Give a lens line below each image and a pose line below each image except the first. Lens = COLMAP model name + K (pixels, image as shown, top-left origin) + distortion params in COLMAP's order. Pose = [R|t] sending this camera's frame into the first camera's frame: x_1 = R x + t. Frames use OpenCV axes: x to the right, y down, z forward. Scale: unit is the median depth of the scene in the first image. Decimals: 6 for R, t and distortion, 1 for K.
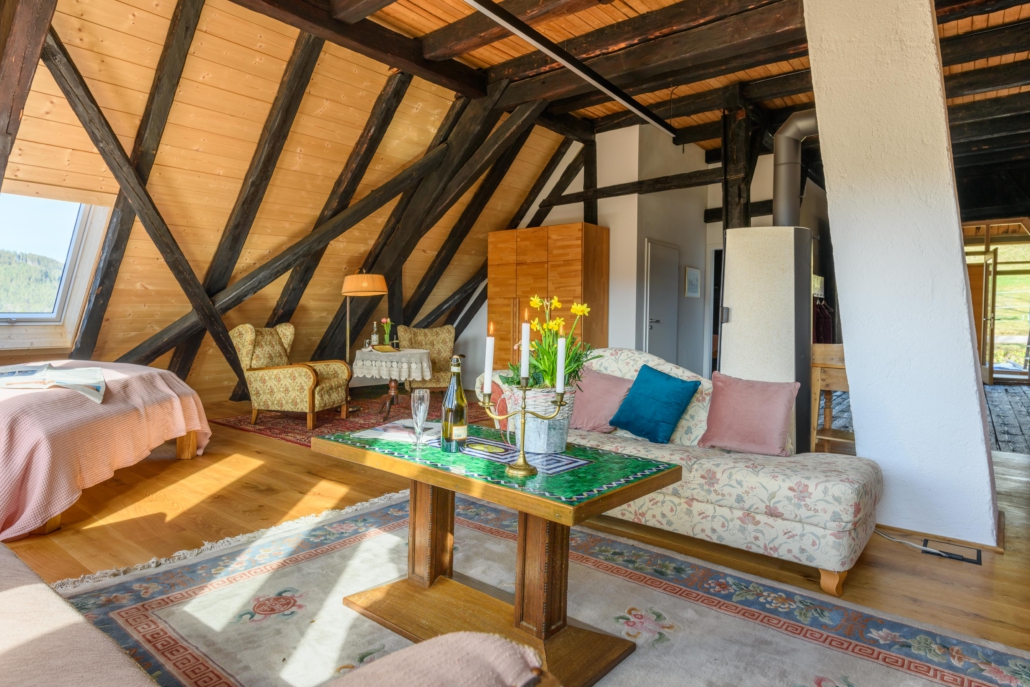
lens RADIAL K [[585.9, 0, 517.7], [0, 585.9, 326.5], [0, 0, 1]] dist [-0.001666, -0.000197]
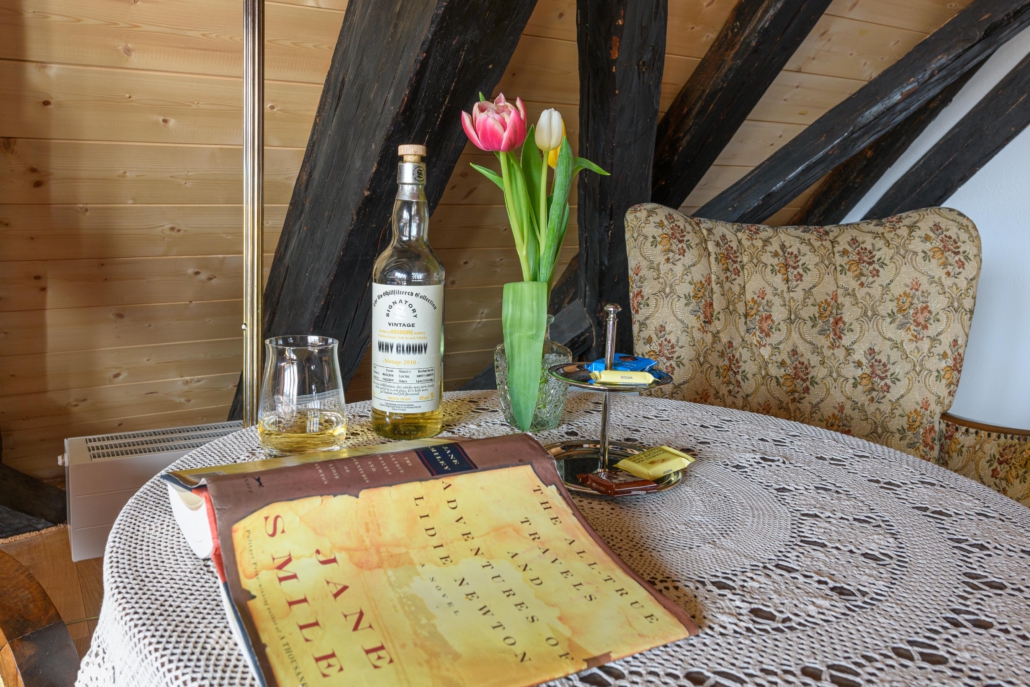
lens RADIAL K [[822.8, 0, 434.7], [0, 822.8, 320.7], [0, 0, 1]] dist [-0.006243, 0.000264]
pose [[0.916693, 0.070246, -0.393369, -0.178793], [-0.021624, 0.991705, 0.126703, 0.003076], [0.399007, -0.107642, 0.910608, 0.846137]]
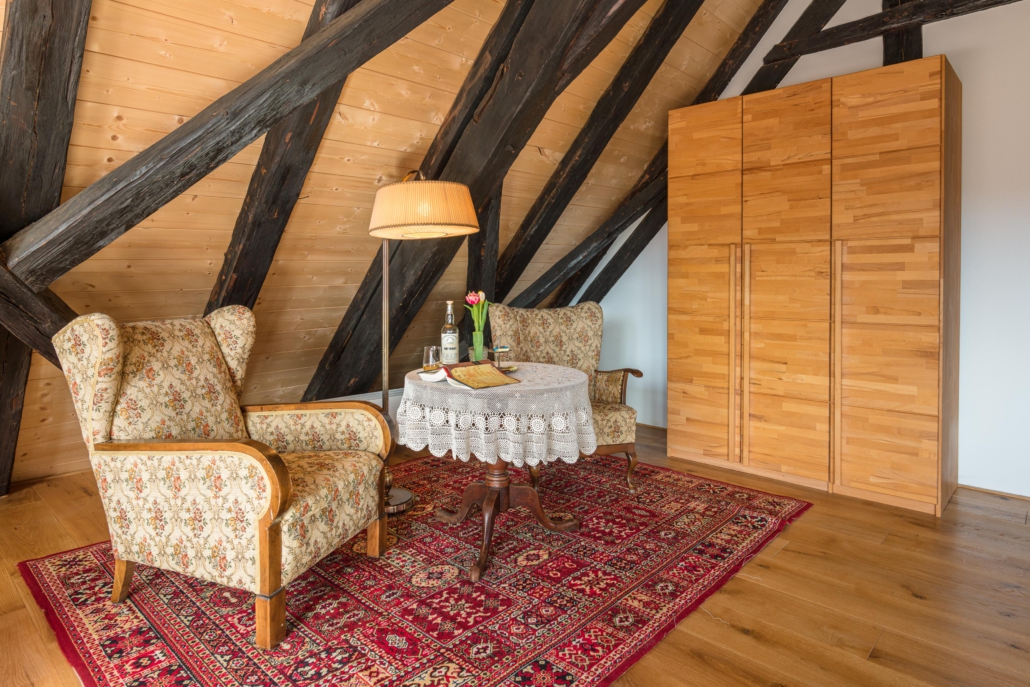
lens RADIAL K [[619.5, 0, 513.7], [0, 619.5, 294.6], [0, 0, 1]] dist [-0.000840, 0.000752]
pose [[0.995606, -0.003733, -0.093569, -0.153411], [0.004549, 0.999953, 0.008509, -0.015243], [0.093533, -0.008897, 0.995576, 0.555980]]
